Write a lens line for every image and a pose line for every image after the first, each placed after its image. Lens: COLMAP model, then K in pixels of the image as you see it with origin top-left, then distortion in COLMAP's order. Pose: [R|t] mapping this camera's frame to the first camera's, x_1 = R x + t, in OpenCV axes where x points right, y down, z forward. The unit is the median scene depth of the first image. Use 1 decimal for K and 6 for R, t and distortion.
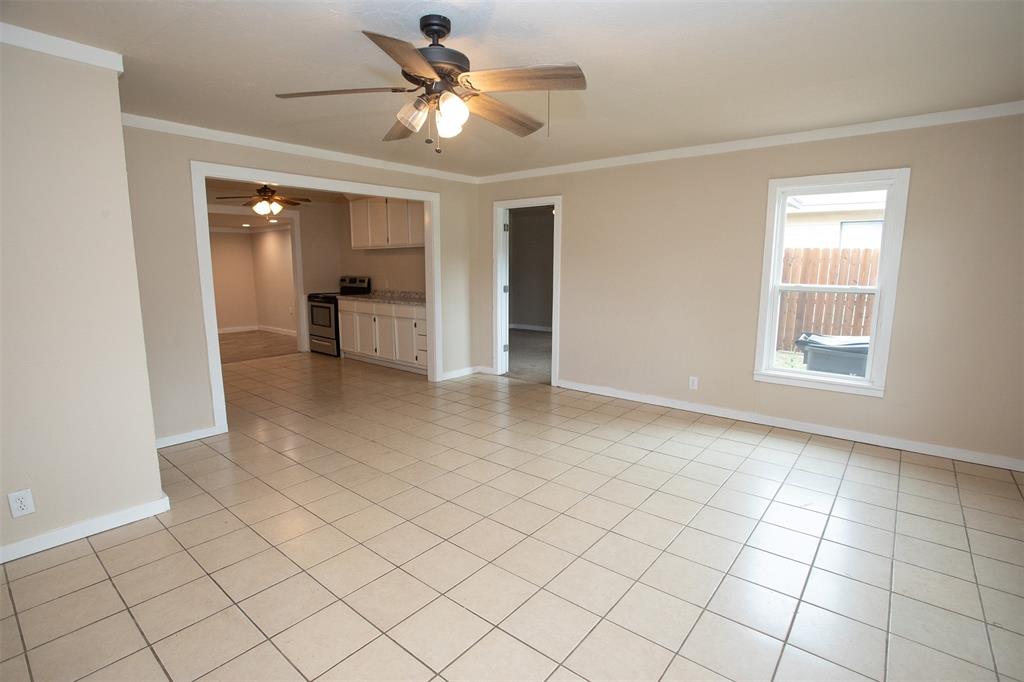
lens RADIAL K [[496.1, 0, 514.5], [0, 496.1, 346.0], [0, 0, 1]] dist [-0.076212, 0.033753]
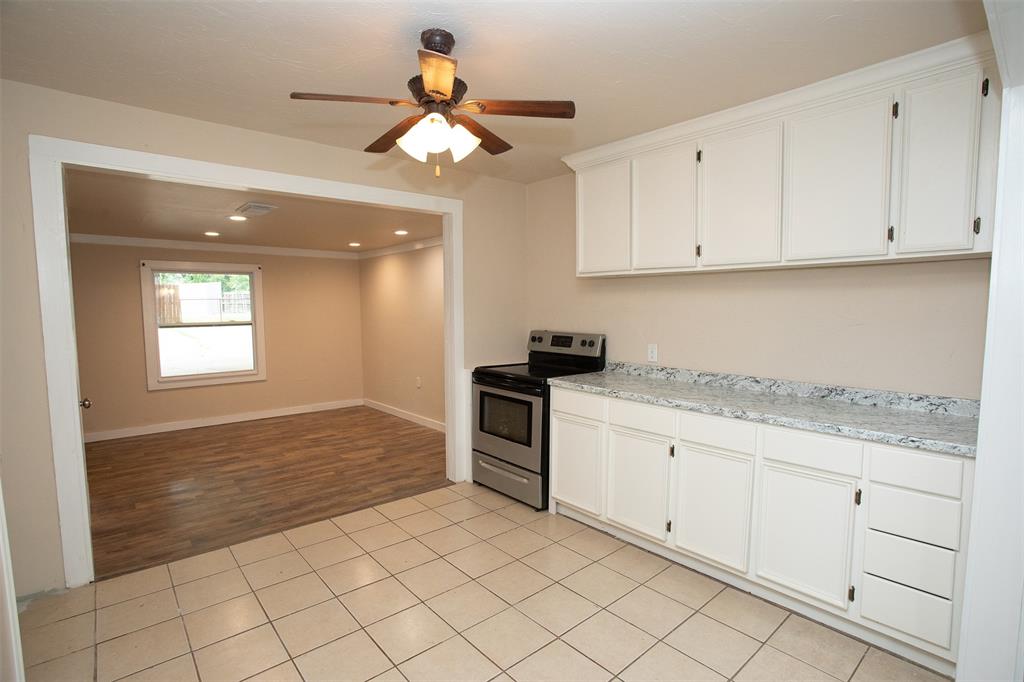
lens RADIAL K [[496.1, 0, 514.5], [0, 496.1, 346.0], [0, 0, 1]] dist [-0.076212, 0.033753]
pose [[0.986144, 0.008956, -0.165652, -0.310941], [-0.022237, 0.996667, -0.078492, -0.093542], [0.164397, 0.081088, 0.983056, 0.536147]]
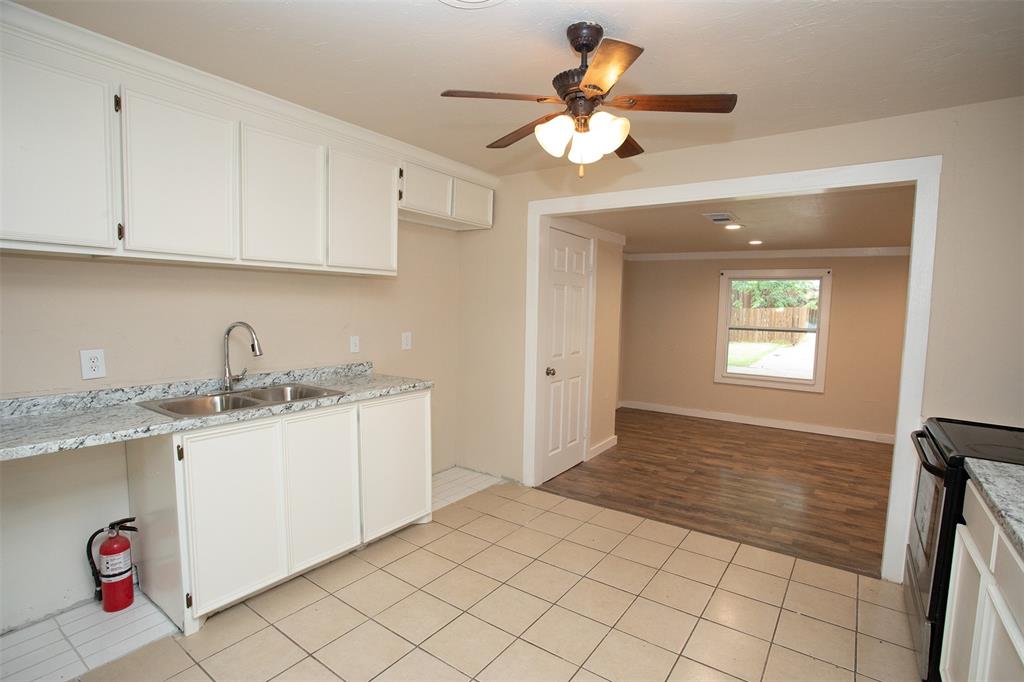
lens RADIAL K [[496.1, 0, 514.5], [0, 496.1, 346.0], [0, 0, 1]] dist [-0.076212, 0.033753]
pose [[0.070858, 0.082693, -0.994053, -0.146623], [-0.181501, 0.980990, 0.068668, -0.128912], [0.980835, 0.175556, 0.084519, 0.735101]]
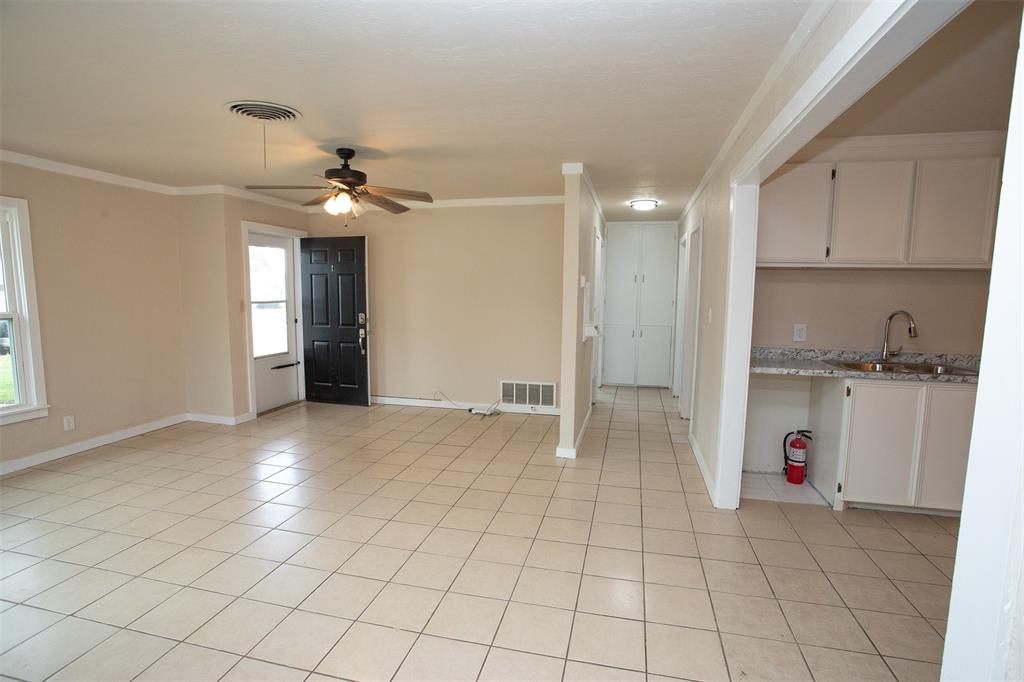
lens RADIAL K [[496.1, 0, 514.5], [0, 496.1, 346.0], [0, 0, 1]] dist [-0.076212, 0.033753]
pose [[-0.899082, 0.036442, -0.436261, 0.019882], [-0.084841, 0.963132, 0.255301, -0.138566], [0.429481, 0.266549, -0.862843, 0.810903]]
